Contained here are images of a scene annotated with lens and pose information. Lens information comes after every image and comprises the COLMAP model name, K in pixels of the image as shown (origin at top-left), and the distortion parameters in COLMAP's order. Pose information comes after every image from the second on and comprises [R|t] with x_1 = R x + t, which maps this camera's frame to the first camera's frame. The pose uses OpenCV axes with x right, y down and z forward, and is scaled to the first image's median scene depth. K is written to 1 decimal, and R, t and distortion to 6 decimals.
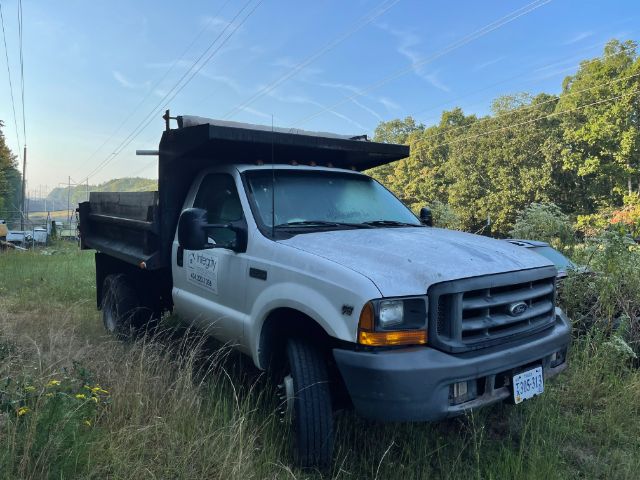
lens RADIAL K [[483.7, 0, 320.0], [0, 483.7, 240.0], [0, 0, 1]] dist [0.036812, -0.001455]
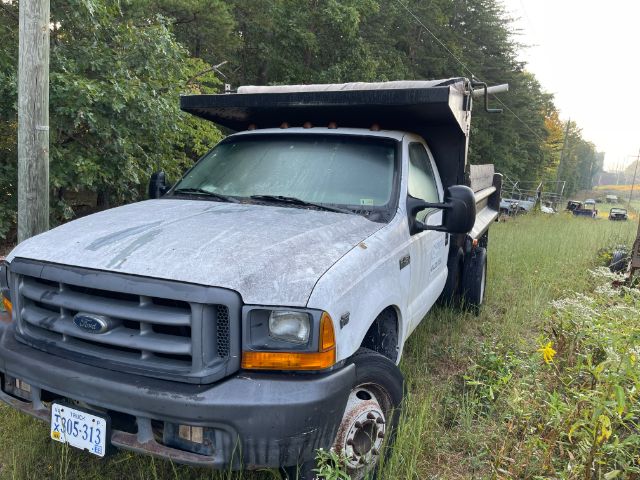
lens RADIAL K [[483.7, 0, 320.0], [0, 483.7, 240.0], [0, 0, 1]] dist [0.036812, -0.001455]
pose [[0.481223, 0.143808, -0.864722, 0.797486], [-0.093475, 0.989246, 0.112498, -0.060747], [0.871600, 0.026693, 0.489490, 0.645564]]
